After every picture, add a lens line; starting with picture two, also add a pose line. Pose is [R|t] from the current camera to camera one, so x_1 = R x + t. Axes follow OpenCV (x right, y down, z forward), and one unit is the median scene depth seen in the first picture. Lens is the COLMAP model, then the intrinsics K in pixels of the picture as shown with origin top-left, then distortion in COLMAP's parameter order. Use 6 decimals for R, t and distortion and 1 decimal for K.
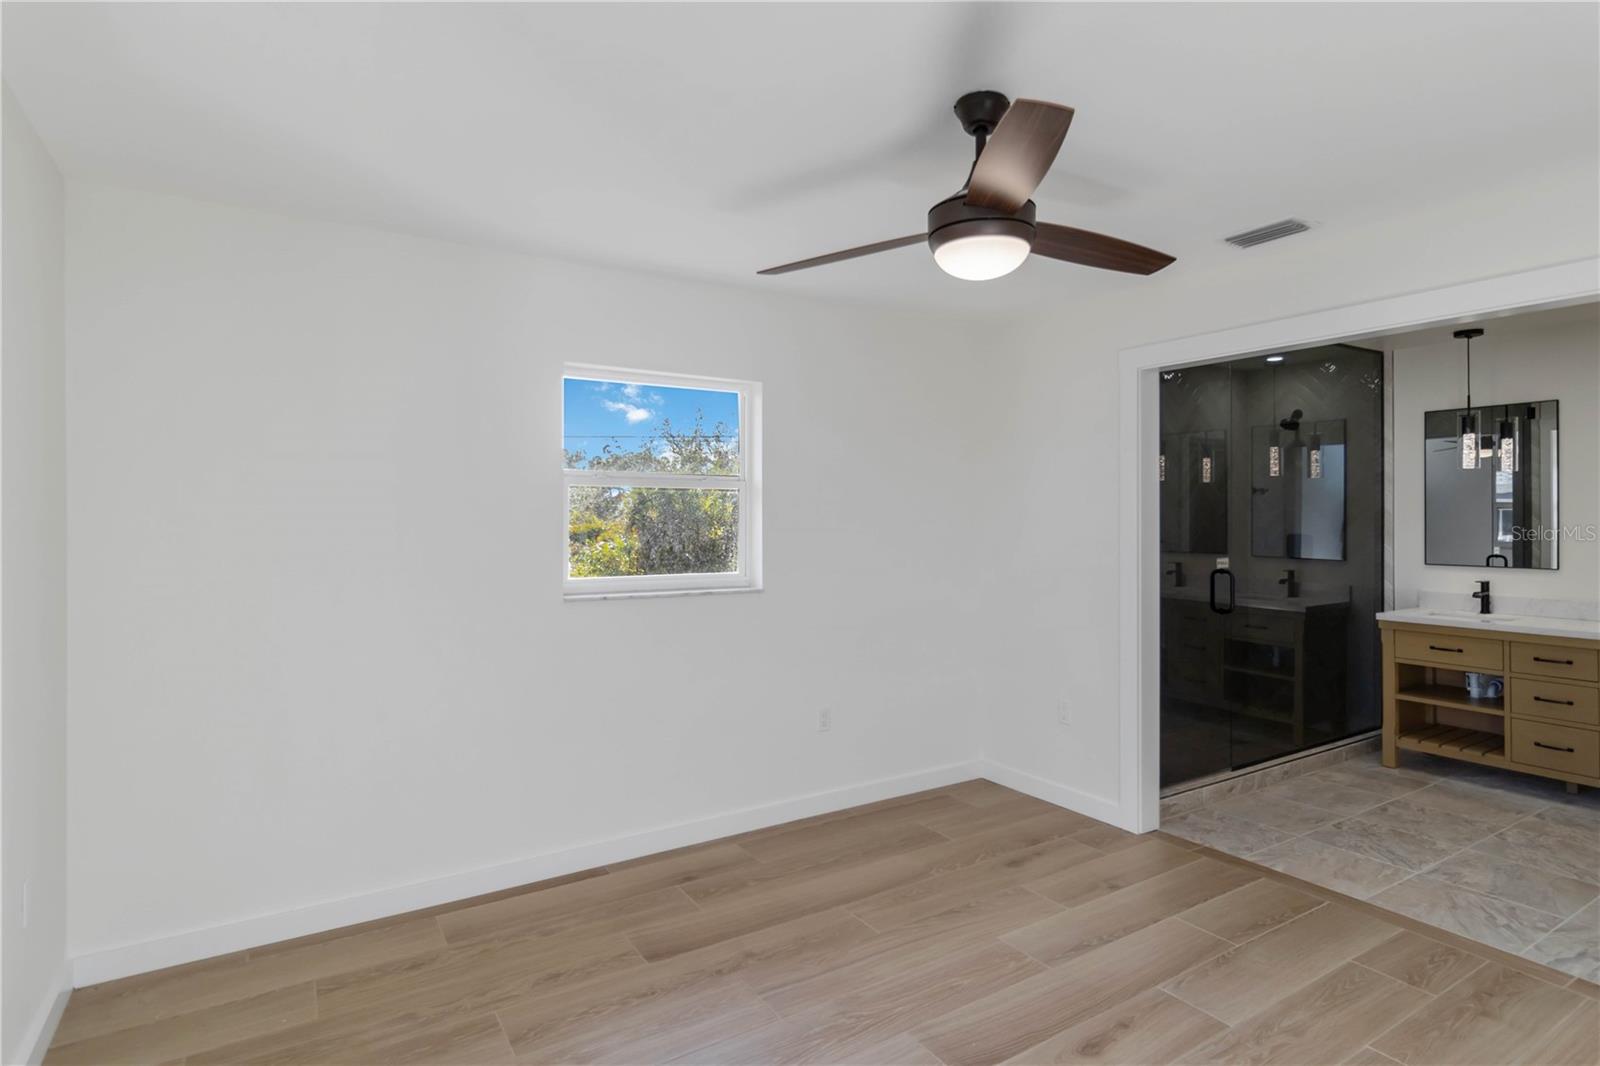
lens RADIAL K [[848.8, 0, 797.4], [0, 848.8, 501.5], [0, 0, 1]] dist [0.001305, 0.000621]
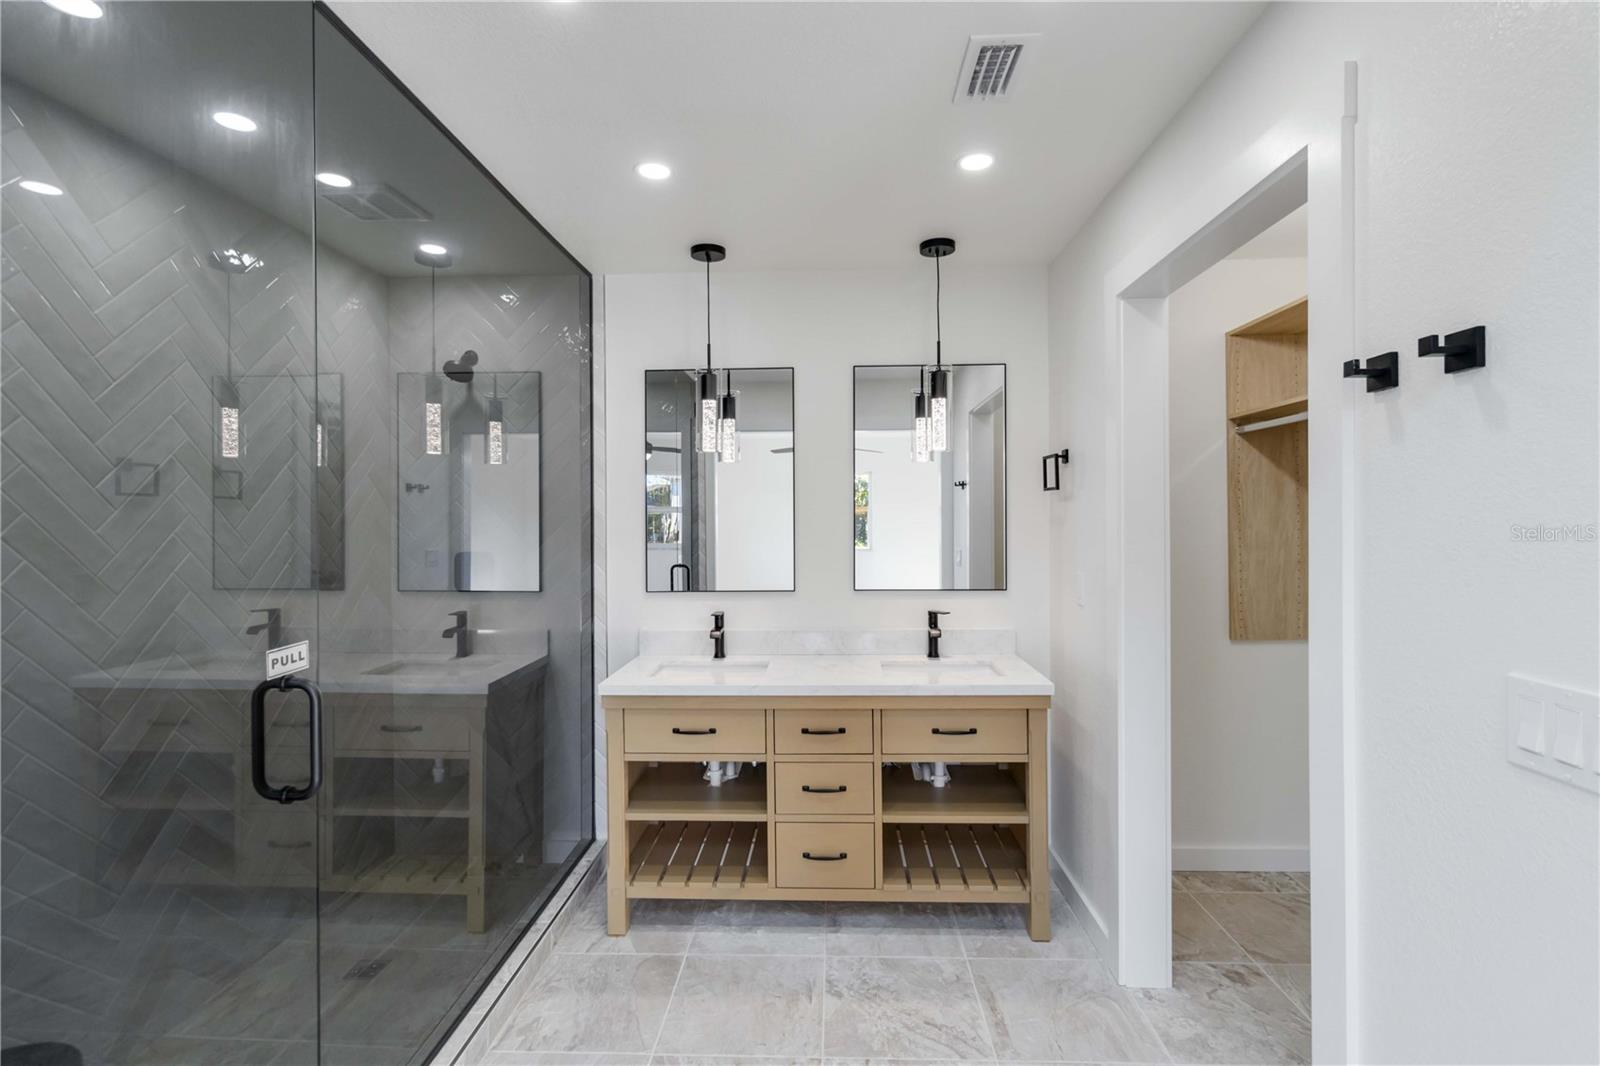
lens RADIAL K [[785.3, 0, 800.0], [0, 785.3, 533.0], [0, 0, 1]] dist [-0.002031, -0.000497]
pose [[0.584571, -0.012591, 0.811245, 0.288440], [-0.003760, 0.999827, 0.018227, 0.012514], [-0.811334, -0.013705, 0.584422, 0.512175]]
